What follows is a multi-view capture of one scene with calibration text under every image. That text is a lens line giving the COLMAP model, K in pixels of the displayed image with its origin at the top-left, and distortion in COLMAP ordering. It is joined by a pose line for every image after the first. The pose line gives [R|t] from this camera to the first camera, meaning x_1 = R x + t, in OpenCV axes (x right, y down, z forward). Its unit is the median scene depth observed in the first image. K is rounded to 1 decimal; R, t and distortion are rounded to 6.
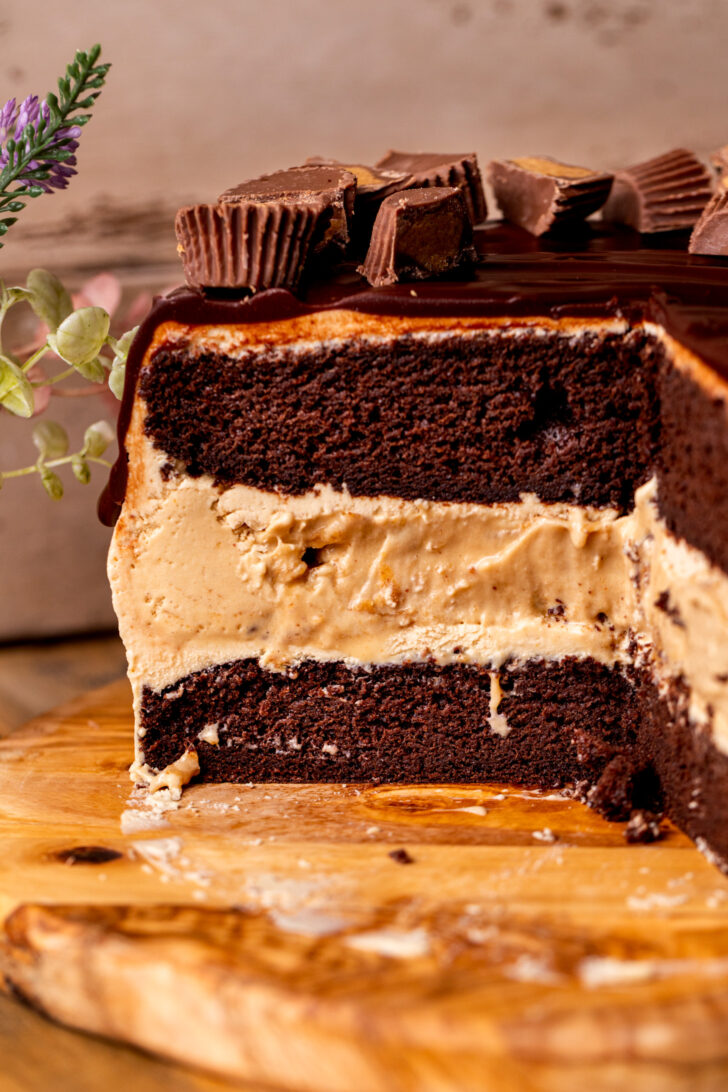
lens RADIAL K [[3257.0, 0, 364.7], [0, 3257.0, 550.0], [0, 0, 1]] dist [-0.451869, 0.000000]
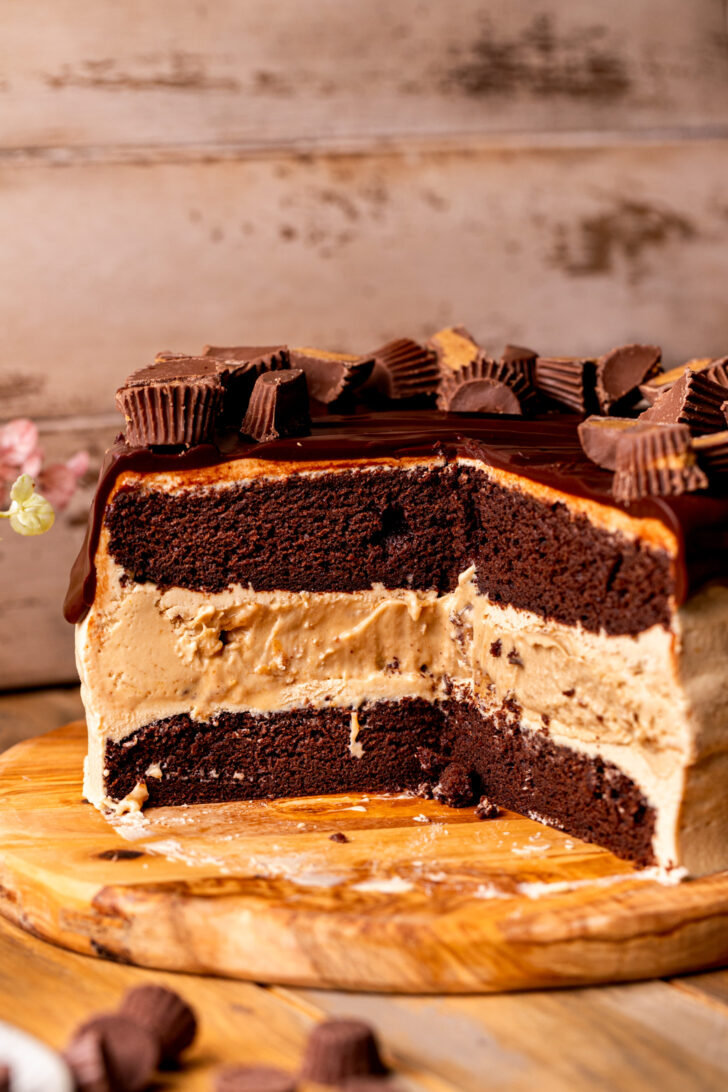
lens RADIAL K [[3257.0, 0, 363.6], [0, 3257.0, 544.6], [0, 0, 1]] dist [-0.451869, 0.000000]
pose [[0.942866, -0.044770, 0.330150, -0.419571], [0.066207, 0.996345, -0.053970, 0.041871], [-0.326527, 0.072744, 0.942384, -0.333999]]
